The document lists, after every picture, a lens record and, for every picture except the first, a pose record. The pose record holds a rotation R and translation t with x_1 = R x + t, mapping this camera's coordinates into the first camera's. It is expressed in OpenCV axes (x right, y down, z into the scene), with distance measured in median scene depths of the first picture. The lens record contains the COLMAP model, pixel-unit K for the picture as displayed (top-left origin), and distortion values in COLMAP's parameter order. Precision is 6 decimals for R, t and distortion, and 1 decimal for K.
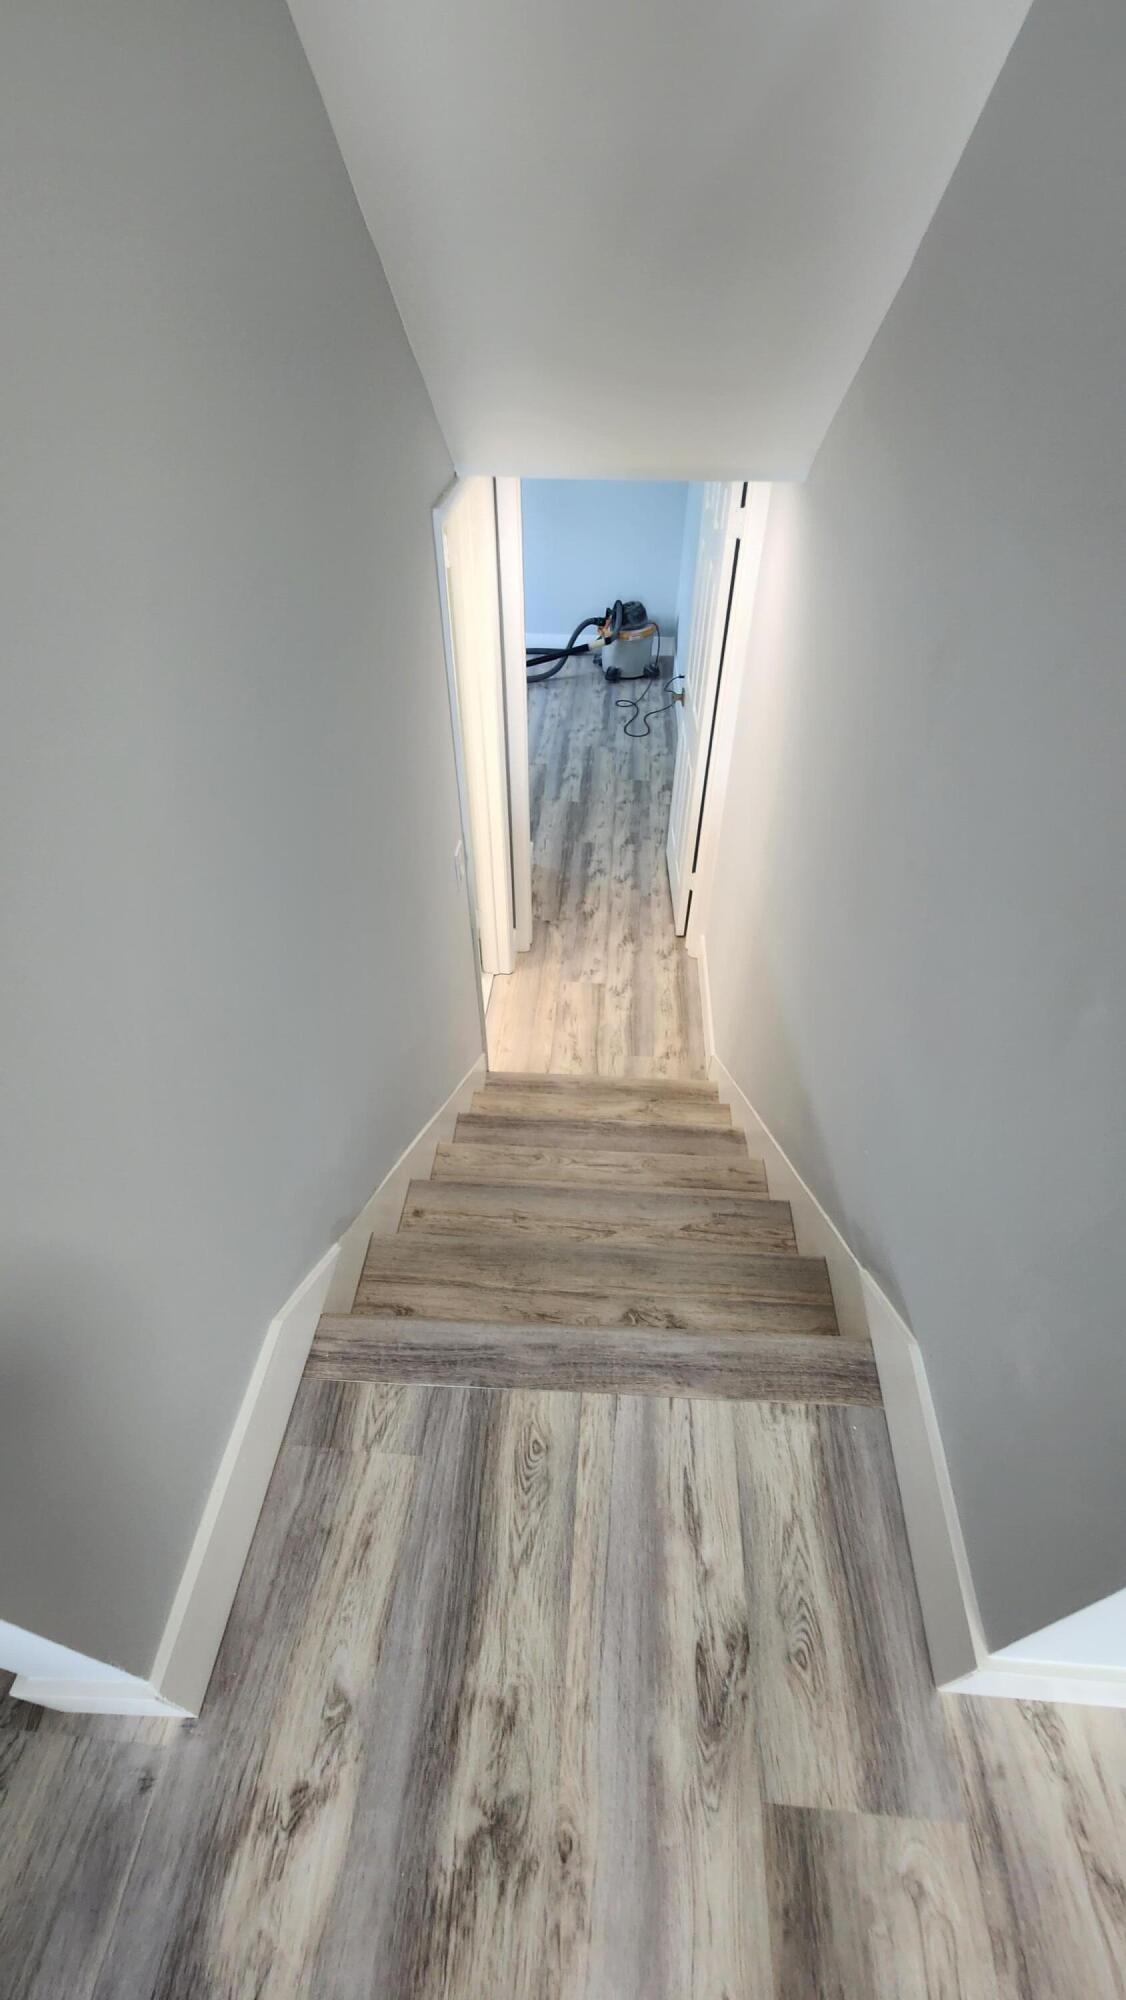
lens RADIAL K [[812.5, 0, 565.8], [0, 812.5, 1005.5], [0, 0, 1]] dist [-0.000089, -0.000051]
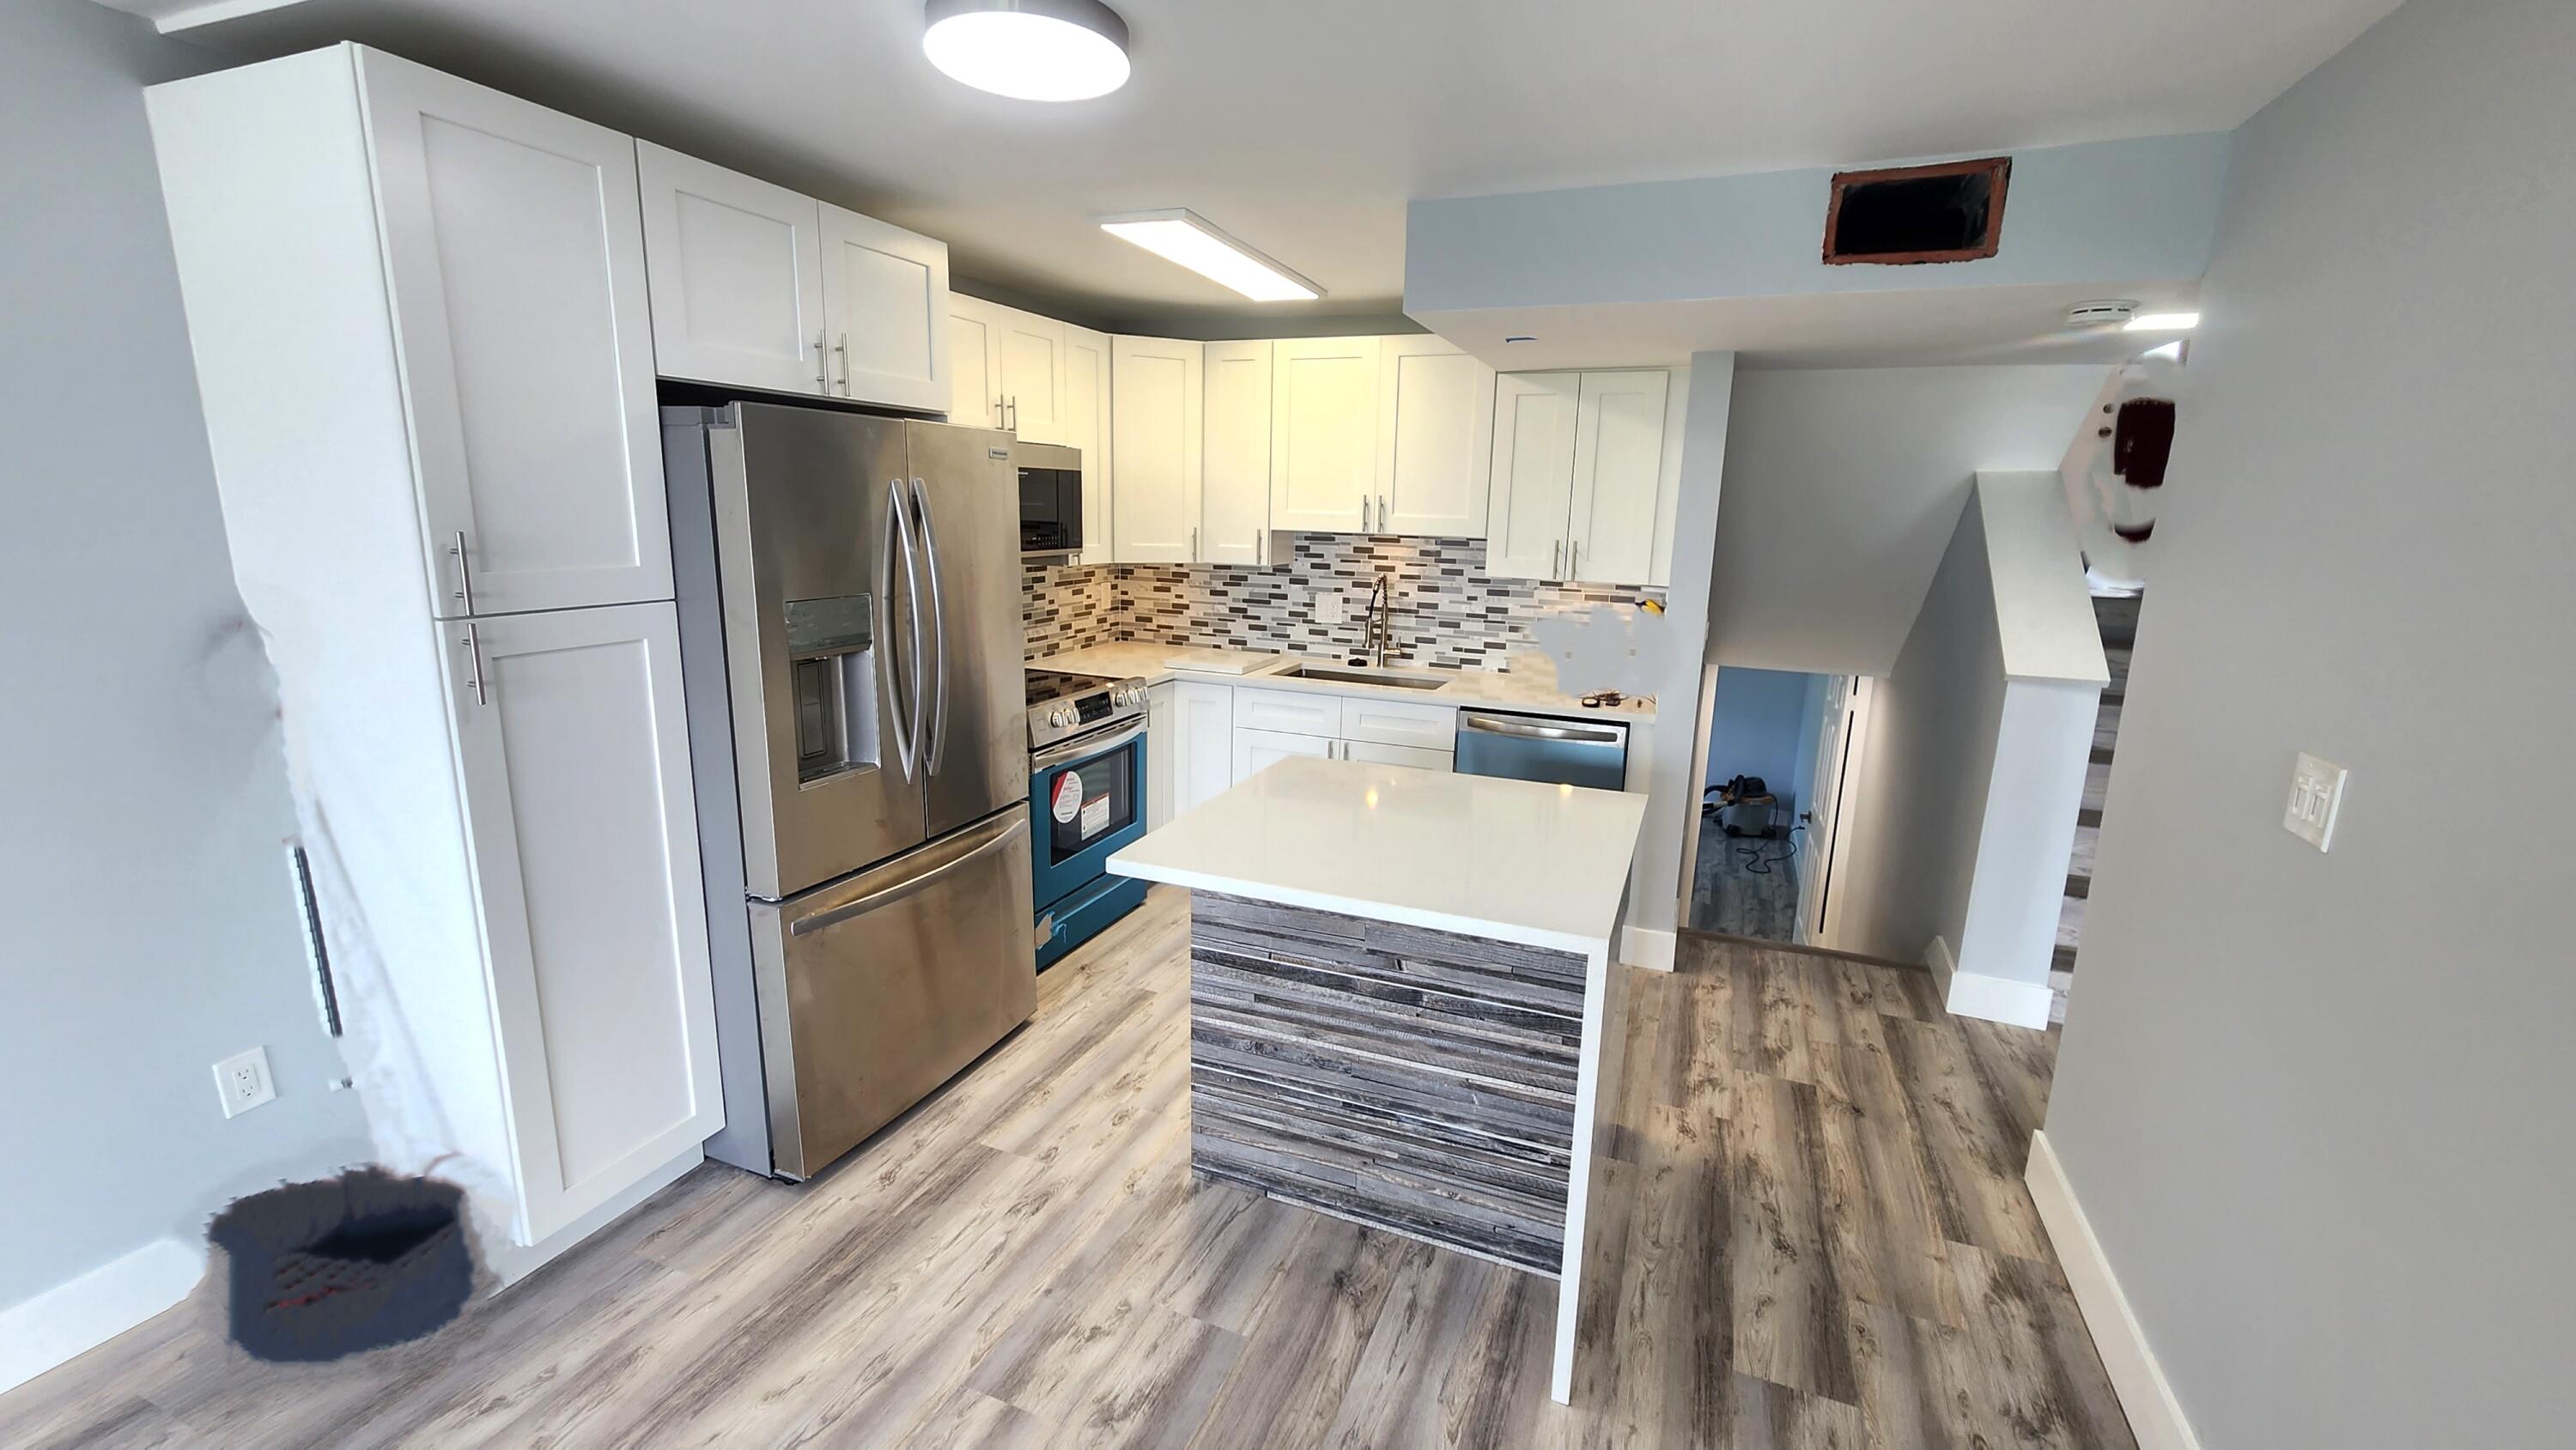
lens RADIAL K [[1046.4, 0, 1285.5], [0, 1046.4, 725.6], [0, 0, 1]] dist [-0.000089, -0.000051]
pose [[0.947648, 0.087489, -0.307097, -0.110915], [-0.234792, 0.842725, -0.484445, 0.370952], [0.216415, 0.531187, 0.819149, -0.483404]]
